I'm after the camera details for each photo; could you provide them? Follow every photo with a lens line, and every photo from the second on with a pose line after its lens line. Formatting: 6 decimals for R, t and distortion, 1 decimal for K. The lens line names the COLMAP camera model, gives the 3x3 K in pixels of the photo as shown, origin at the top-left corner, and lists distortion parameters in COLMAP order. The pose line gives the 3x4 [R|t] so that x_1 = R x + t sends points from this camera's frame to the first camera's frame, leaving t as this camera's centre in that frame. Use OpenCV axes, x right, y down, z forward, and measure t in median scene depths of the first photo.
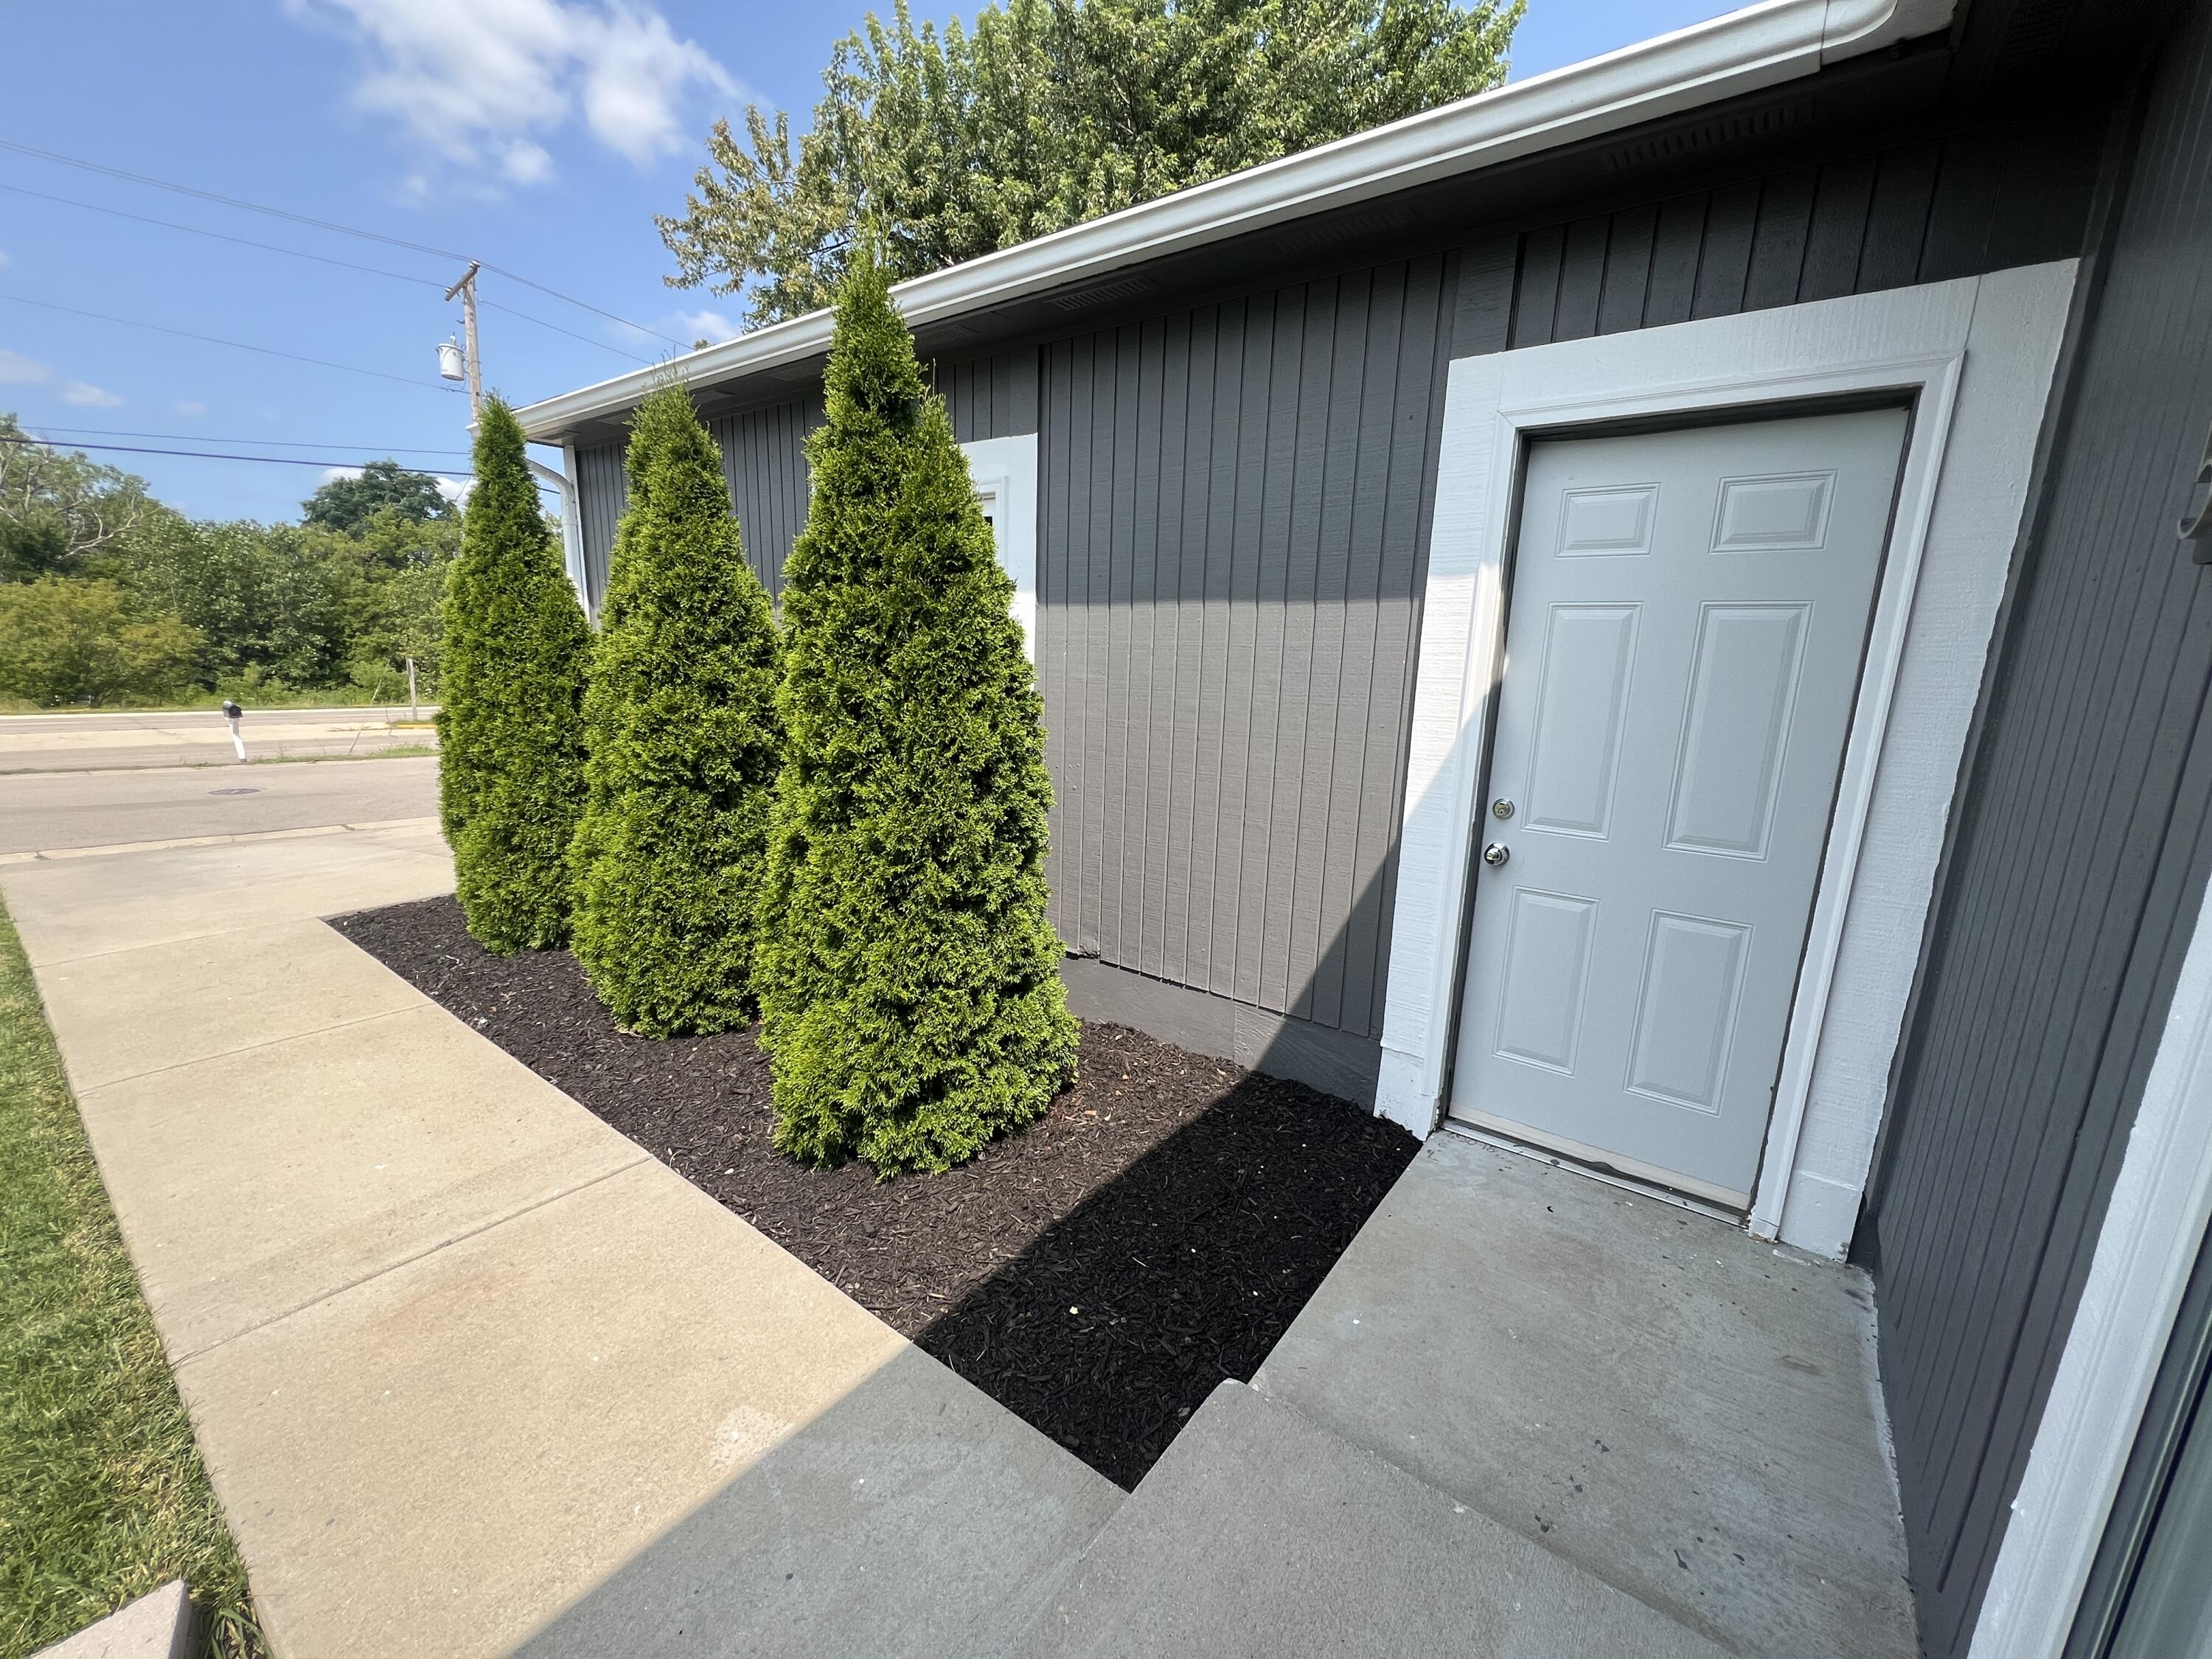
lens RADIAL K [[886.0, 0, 1106.0], [0, 886.0, 829.5], [0, 0, 1]] dist [0.000097, 0.000031]
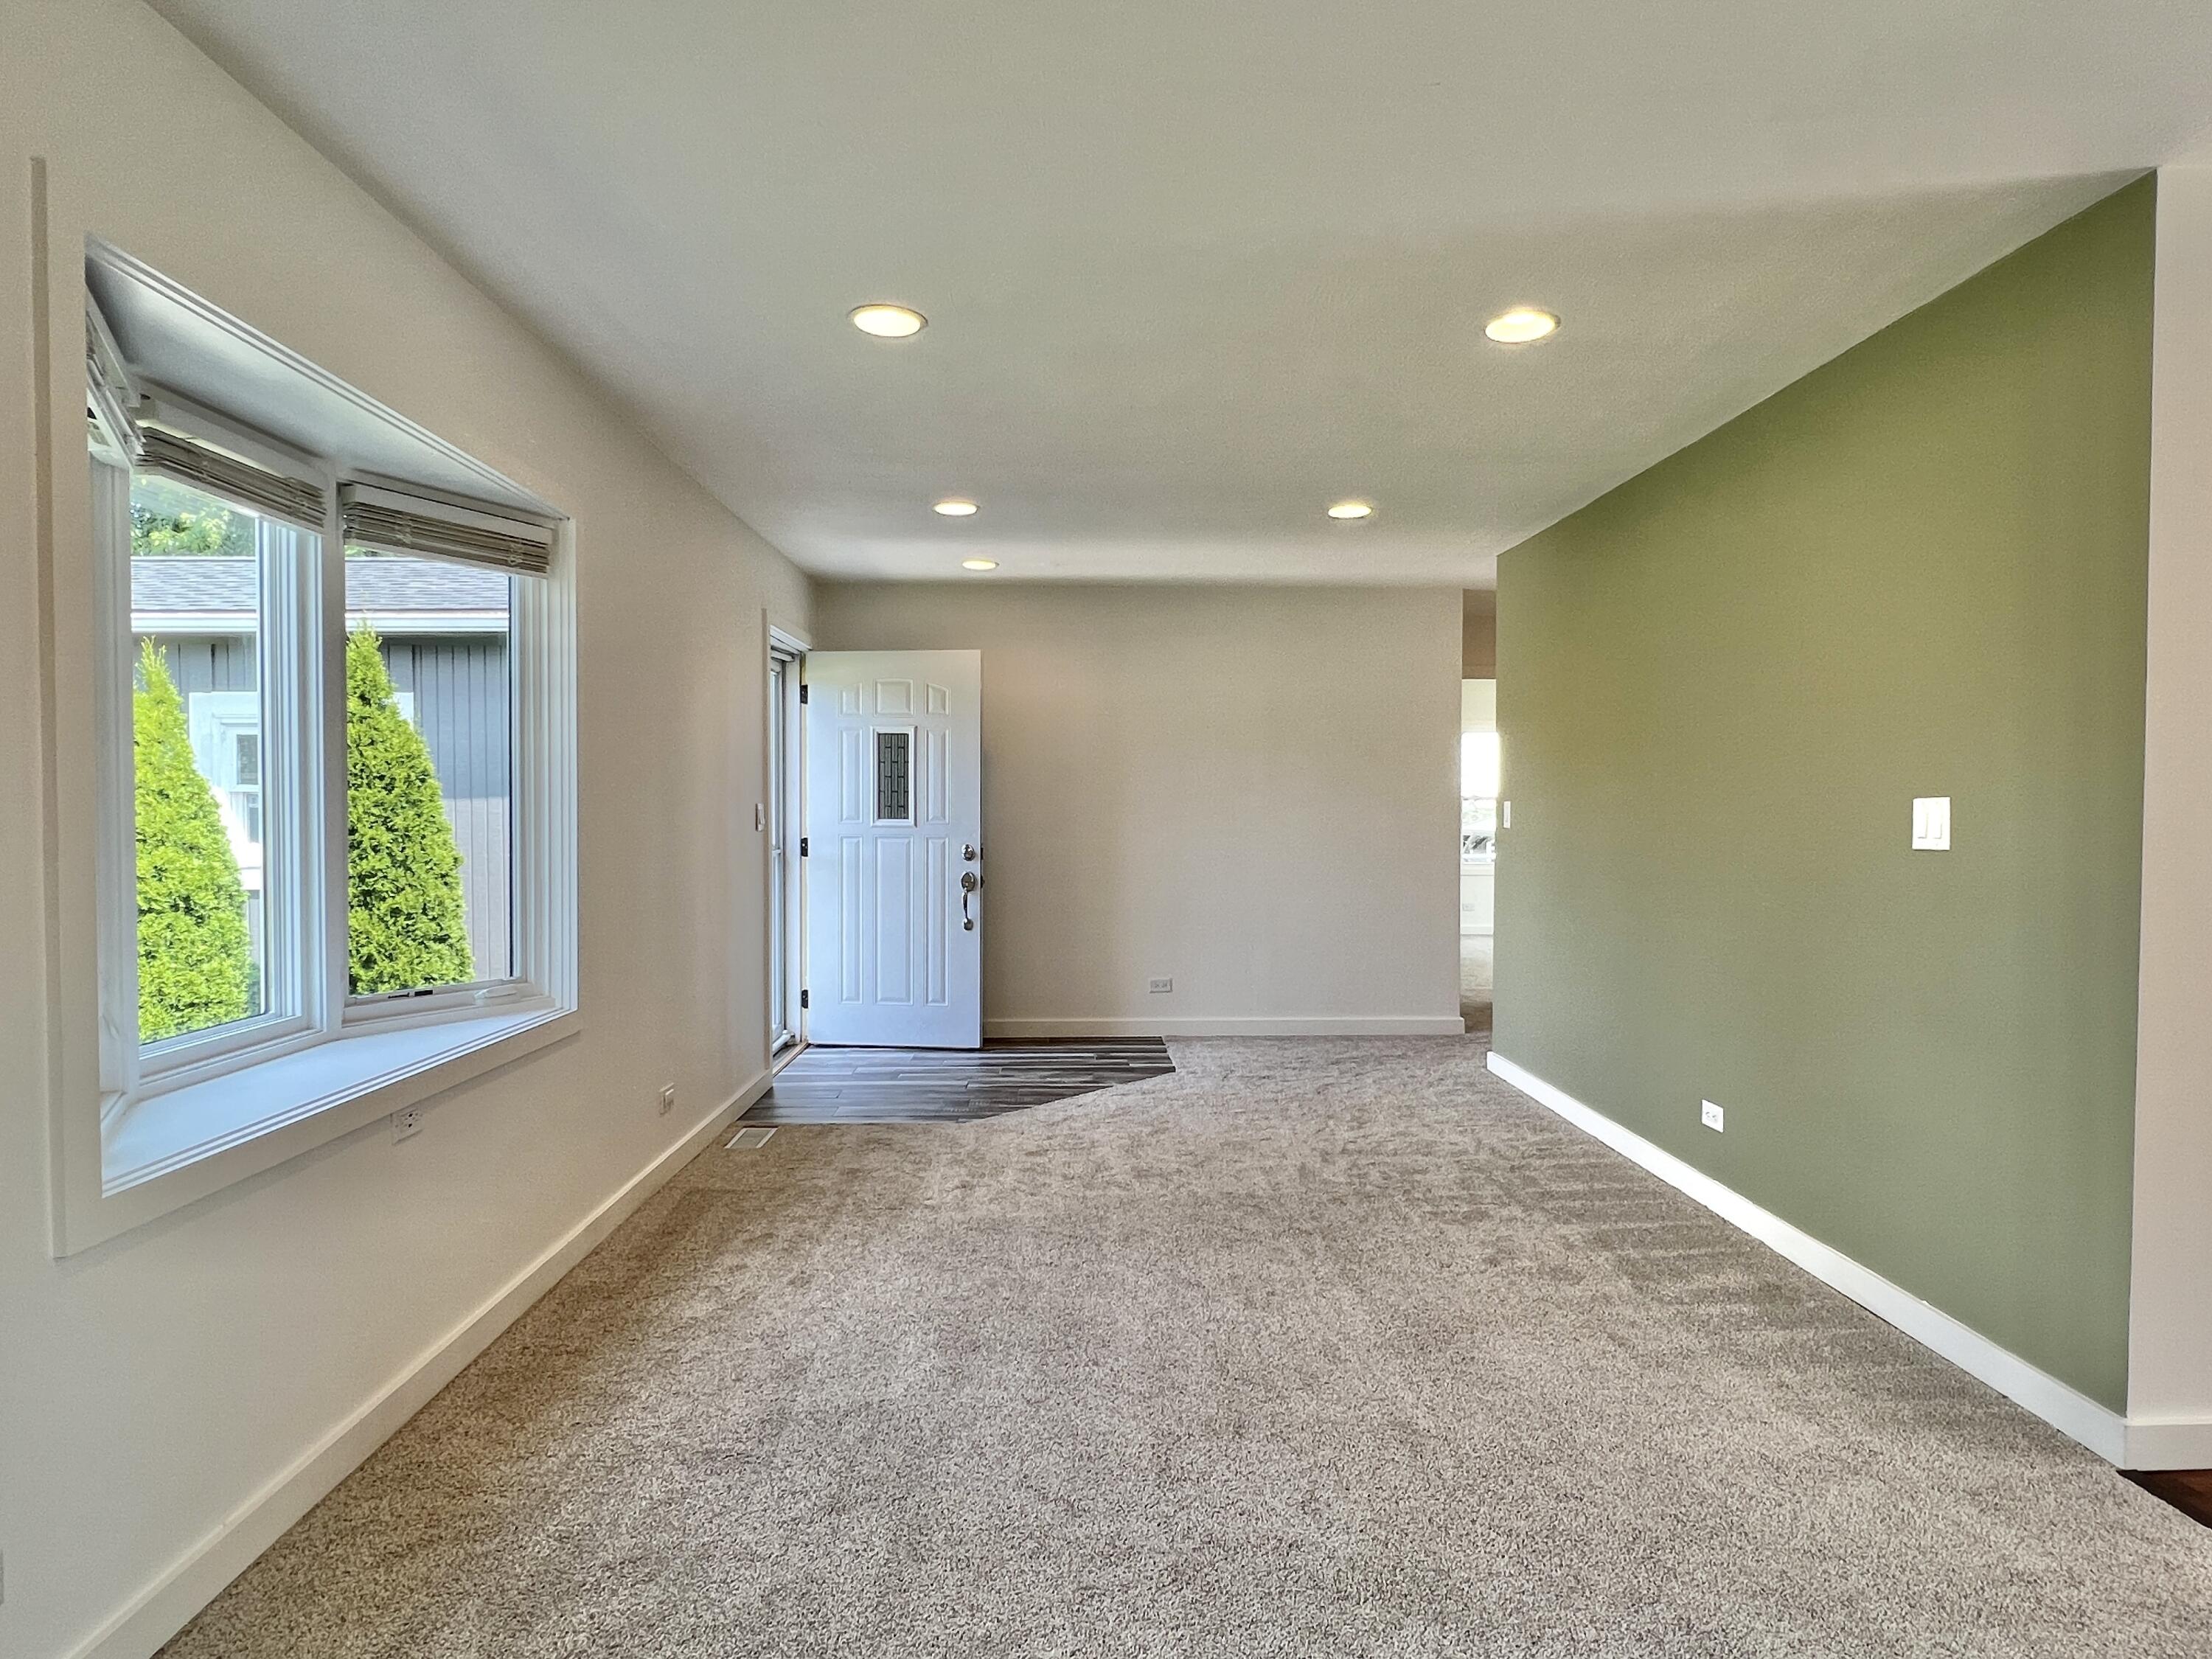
lens RADIAL K [[1289.9, 0, 1106.0], [0, 1289.9, 829.5], [0, 0, 1]] dist [0.013310, -0.002134]
pose [[0.780386, -0.040419, 0.623990, -0.827141], [0.149660, 0.980978, -0.123628, 0.442037], [-0.607124, 0.189864, 0.771591, -2.326548]]
